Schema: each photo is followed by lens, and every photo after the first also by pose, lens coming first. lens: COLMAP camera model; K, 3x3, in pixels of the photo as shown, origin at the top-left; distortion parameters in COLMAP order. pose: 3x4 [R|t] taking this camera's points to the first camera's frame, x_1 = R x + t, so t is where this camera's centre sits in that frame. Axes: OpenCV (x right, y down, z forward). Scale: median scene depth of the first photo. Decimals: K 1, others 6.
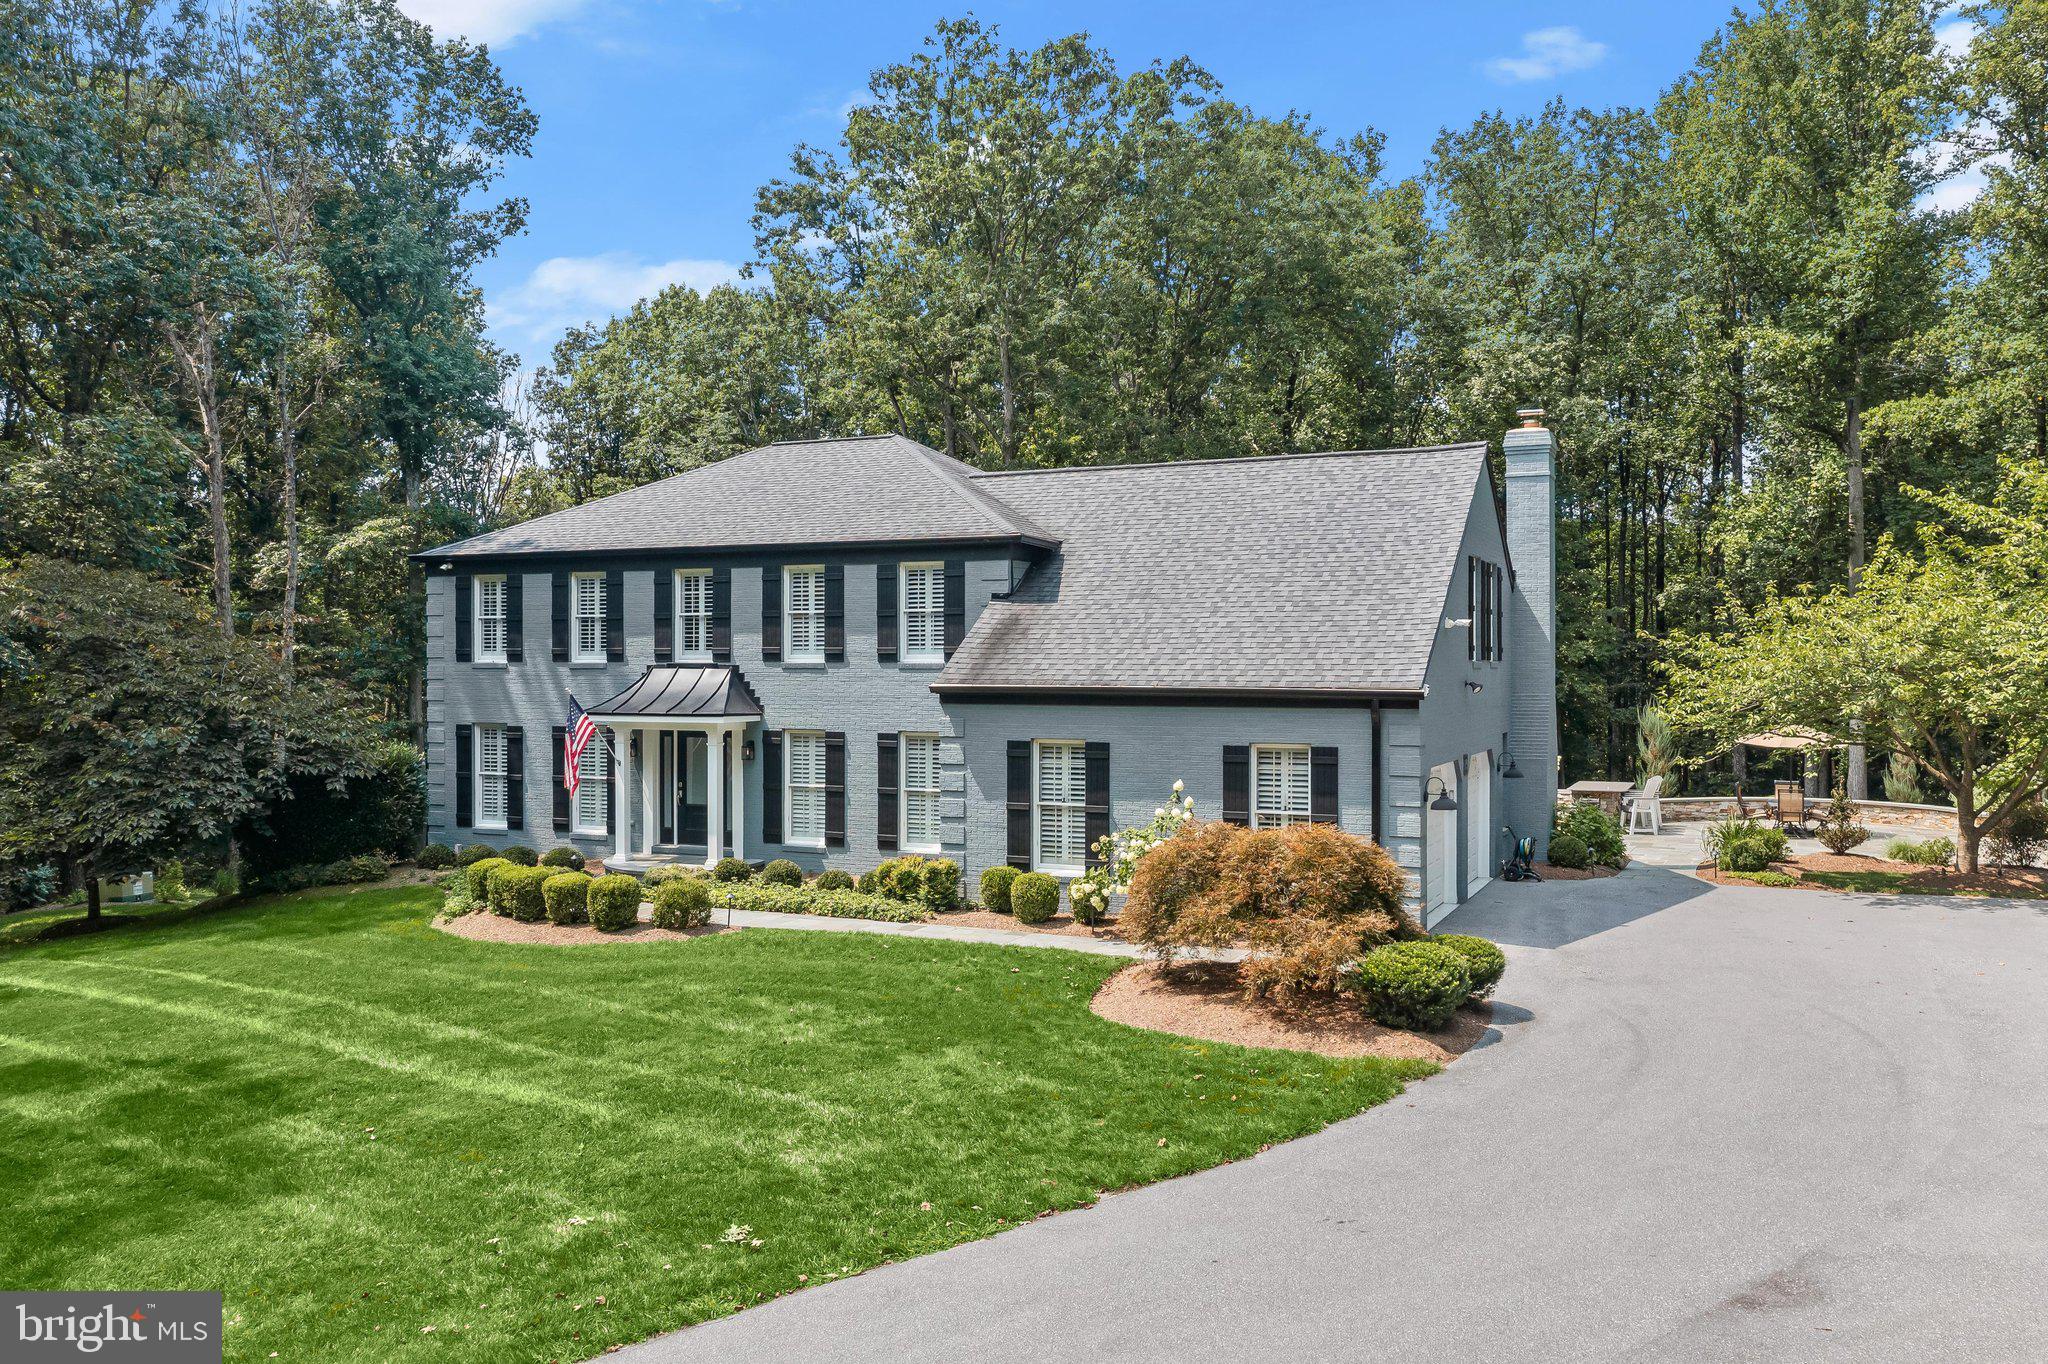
lens RADIAL K [[1579.5, 0, 1023.8], [0, 1579.5, 677.1], [0, 0, 1]] dist [-0.025215, 0.014178]
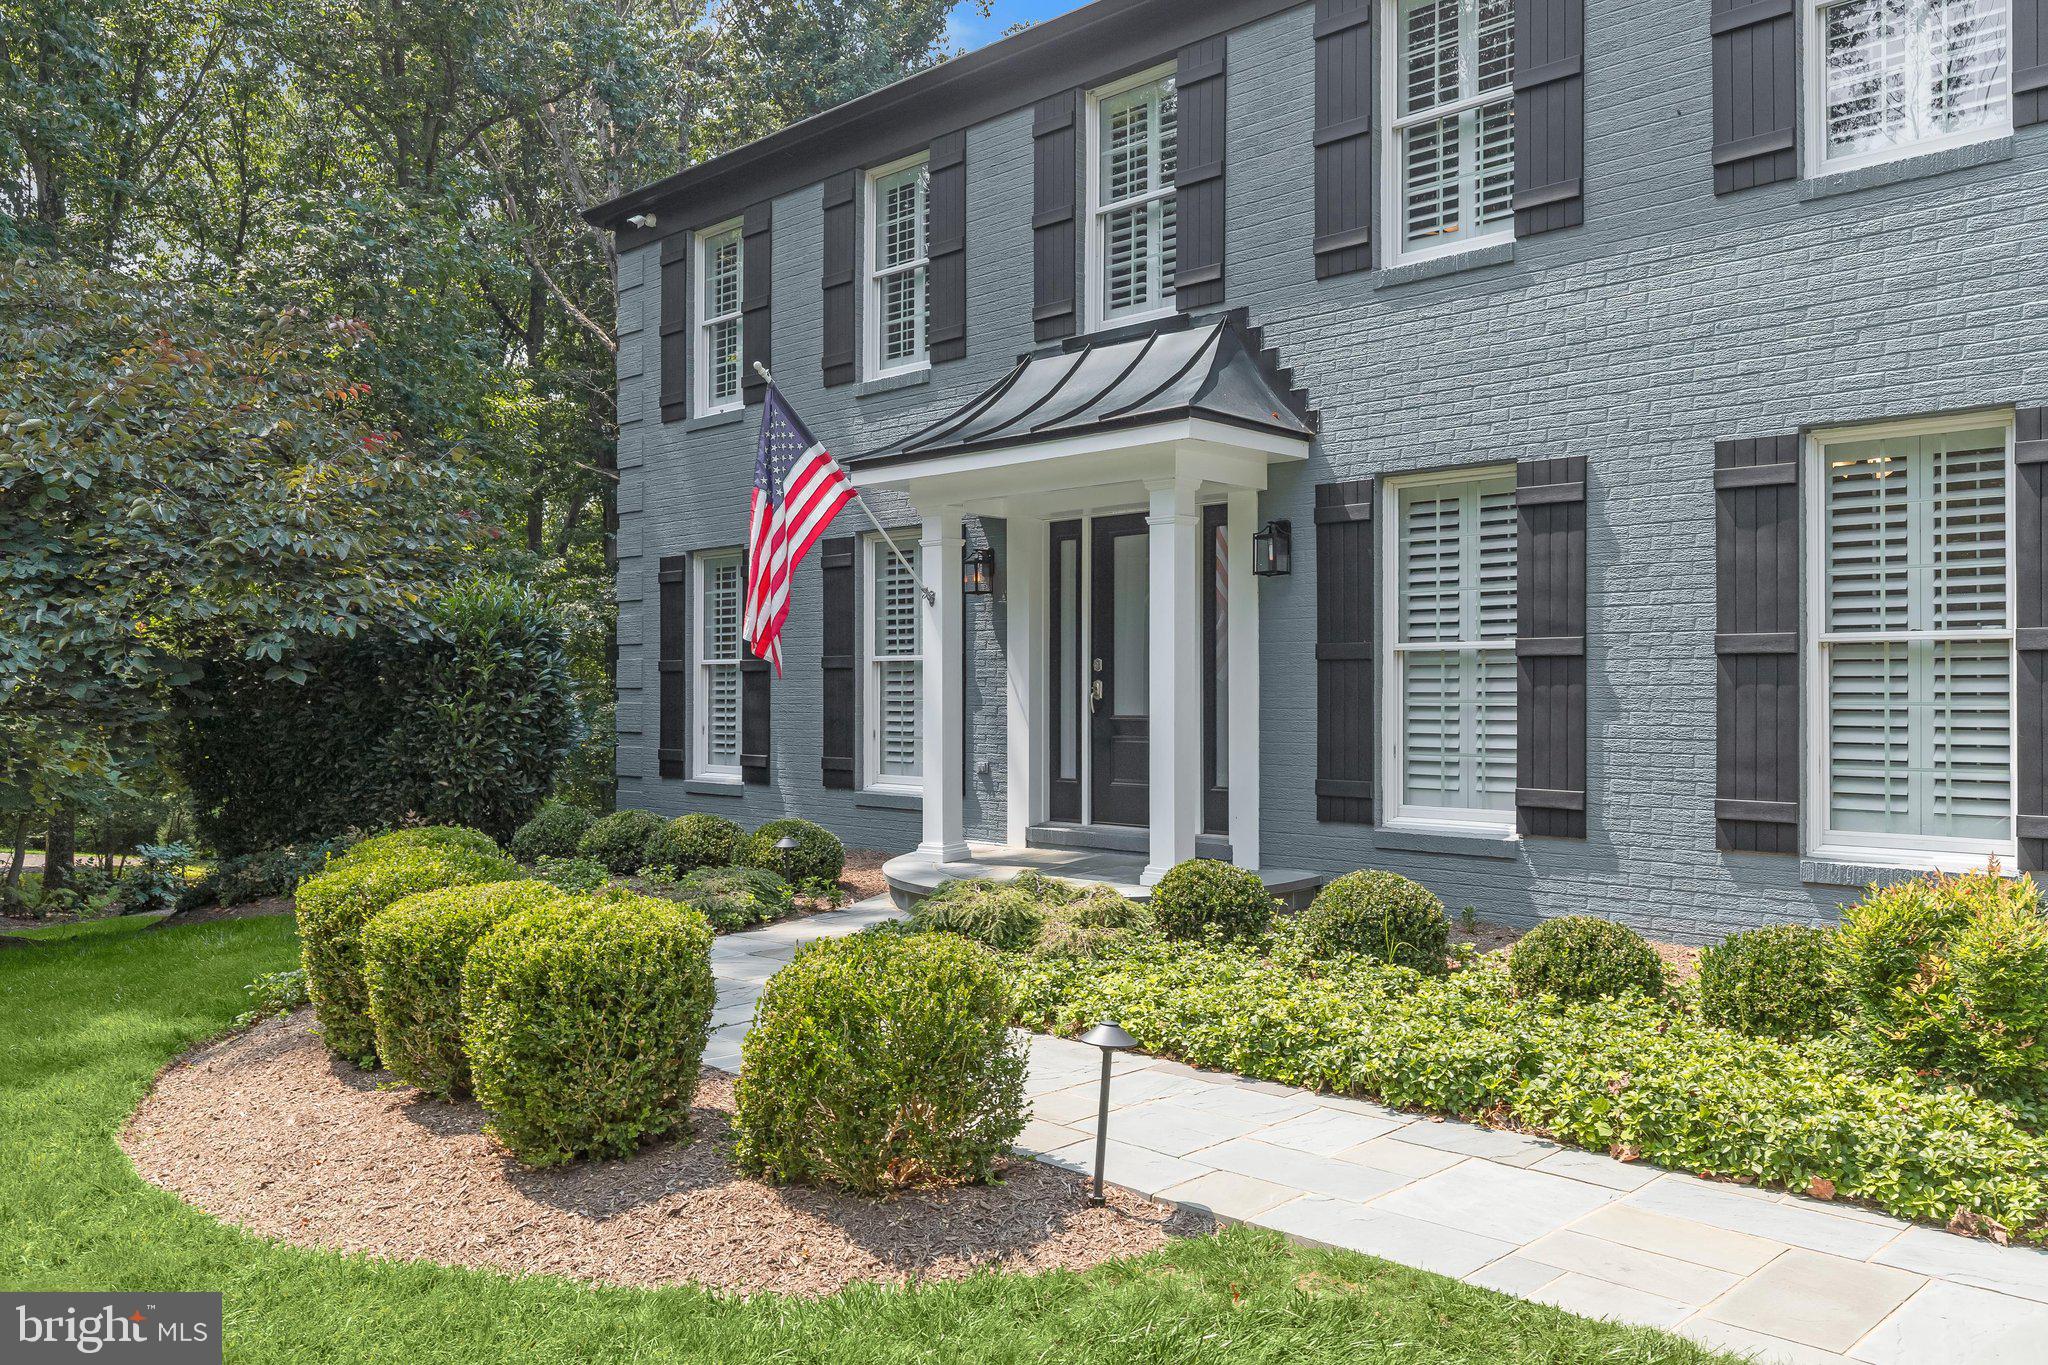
lens RADIAL K [[1579.5, 0, 1022.5], [0, 1579.5, 677.0], [0, 0, 1]] dist [-0.025215, 0.014178]
pose [[0.933956, -0.001858, -0.357383, -0.104652], [-0.004903, 0.999826, -0.018011, 0.080855], [0.357354, 0.018573, 0.933784, 0.669182]]
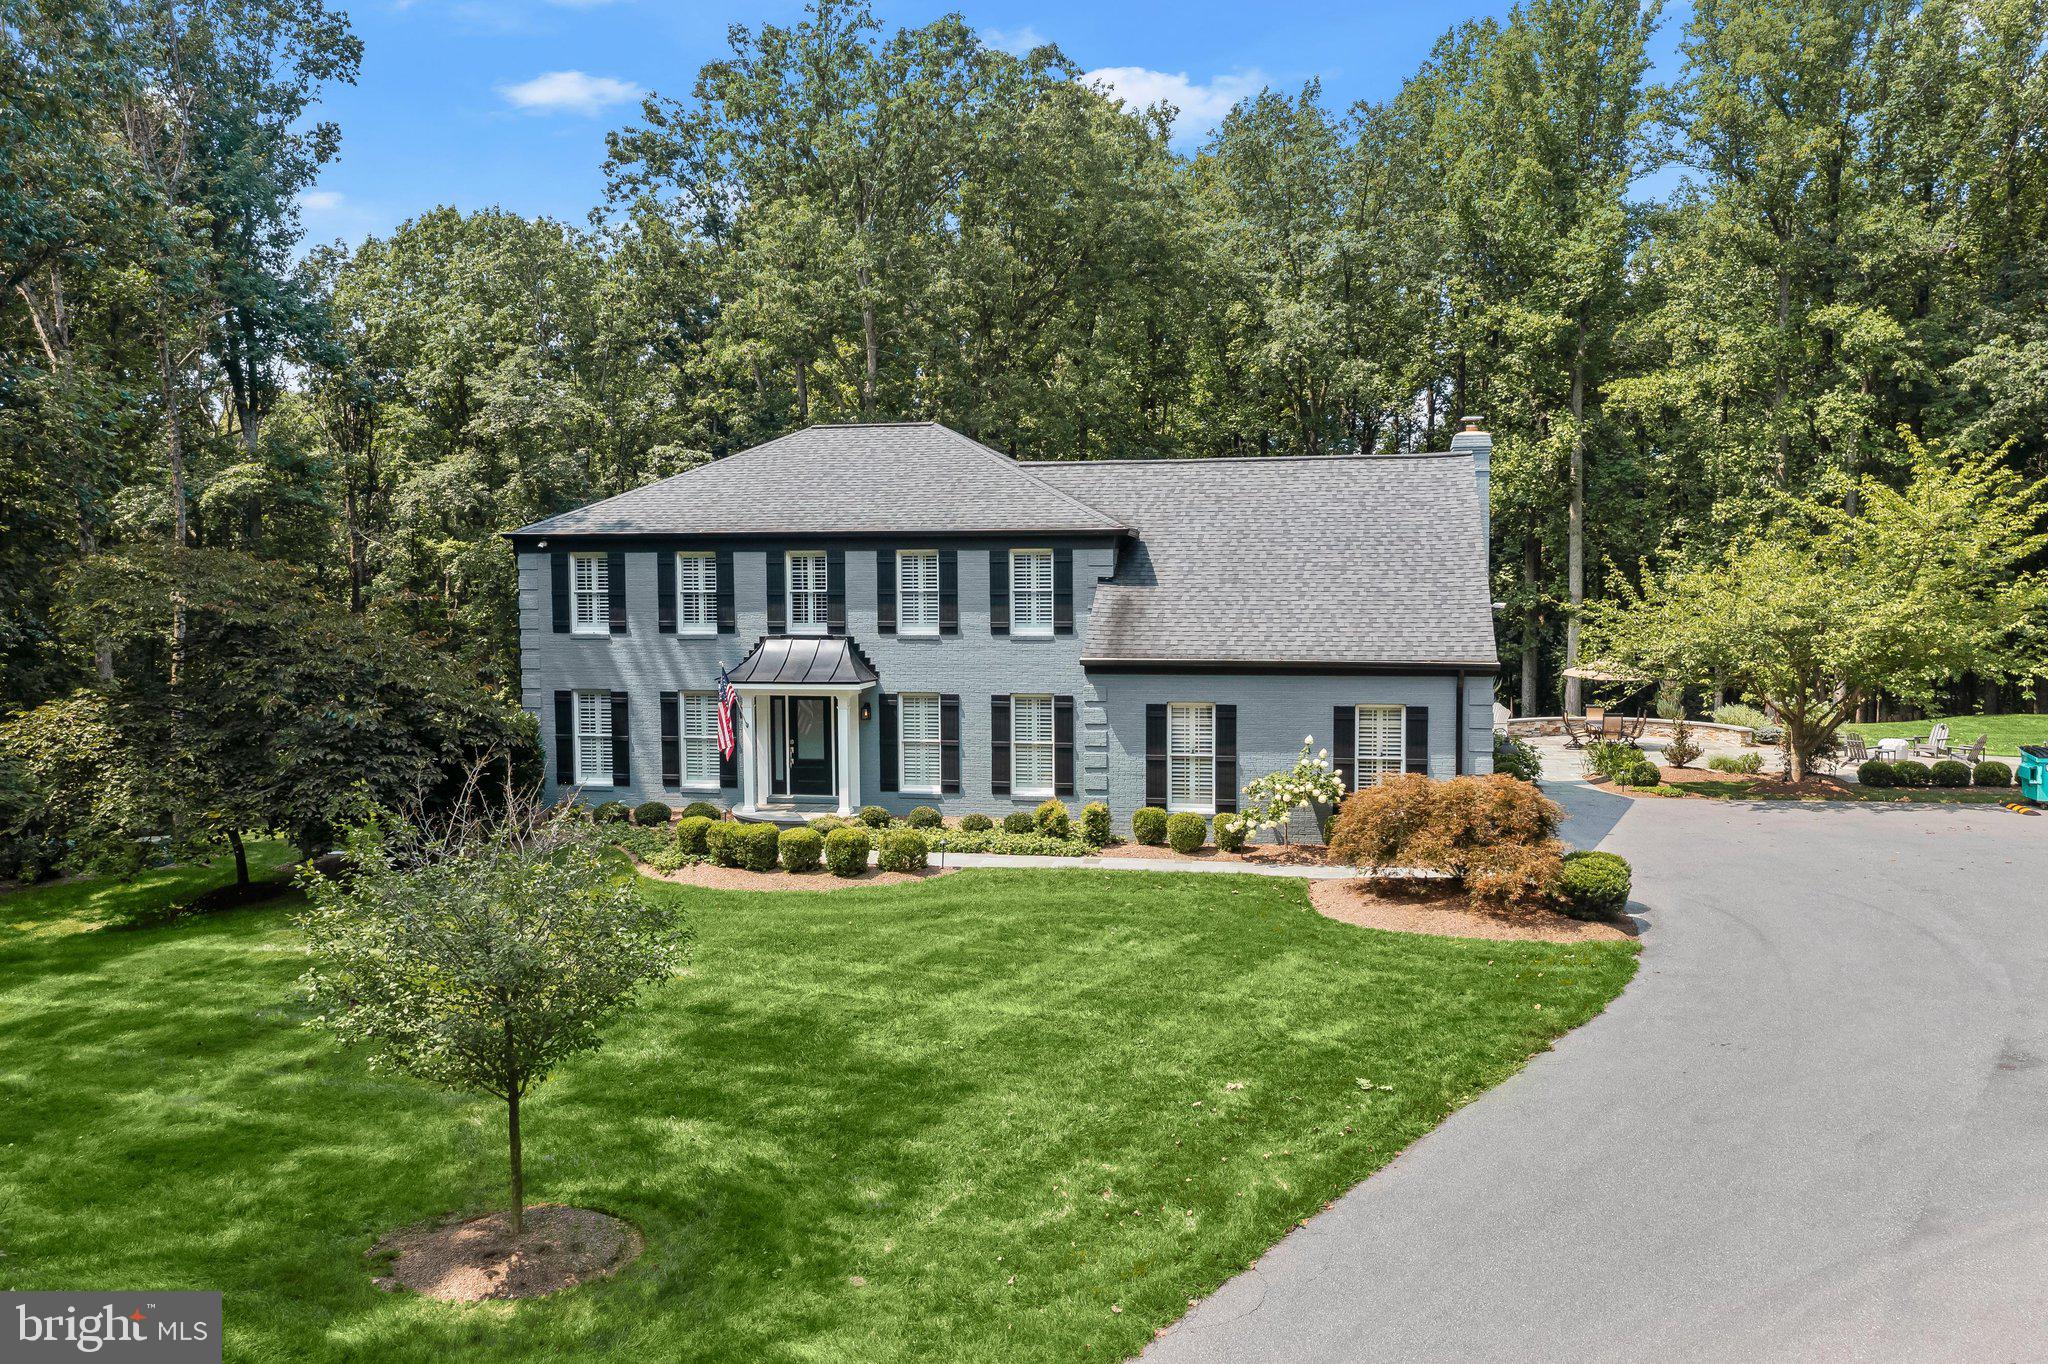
lens RADIAL K [[1579.5, 0, 1008.6], [0, 1579.5, 681.4], [0, 0, 1]] dist [-0.025215, 0.014178]
pose [[0.974513, -0.021740, 0.223273, -0.330160], [0.007600, 0.997921, 0.063996, -0.047942], [-0.224200, -0.060668, 0.972653, -0.135480]]
